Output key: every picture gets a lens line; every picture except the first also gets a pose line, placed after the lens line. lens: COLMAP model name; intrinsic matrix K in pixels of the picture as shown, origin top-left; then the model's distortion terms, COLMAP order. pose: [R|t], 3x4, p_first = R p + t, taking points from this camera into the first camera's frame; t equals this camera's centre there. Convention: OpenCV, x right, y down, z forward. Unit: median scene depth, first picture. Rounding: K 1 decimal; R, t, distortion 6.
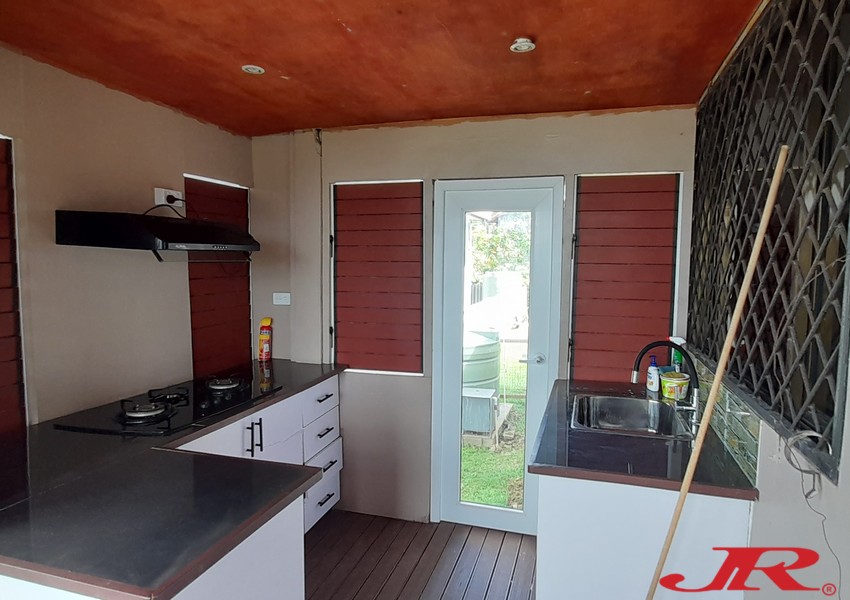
lens RADIAL K [[521.3, 0, 436.3], [0, 521.3, 298.2], [0, 0, 1]] dist [-0.000563, 0.002703]
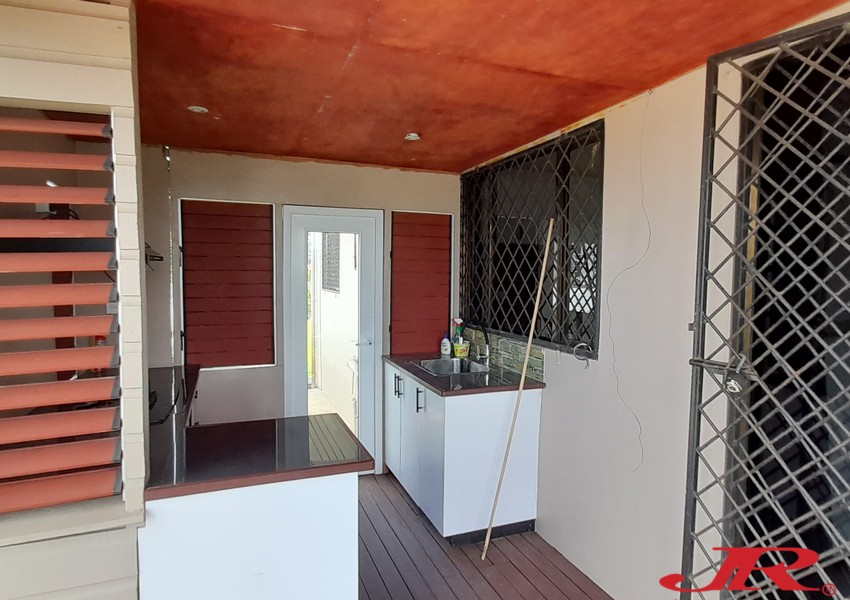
lens RADIAL K [[521.3, 0, 436.3], [0, 521.3, 298.2], [0, 0, 1]] dist [-0.000563, 0.002703]
pose [[0.793769, -0.030957, 0.607431, -0.509748], [0.039268, 0.999229, -0.000389, 0.009672], [-0.606950, 0.024161, 0.794373, -0.203855]]
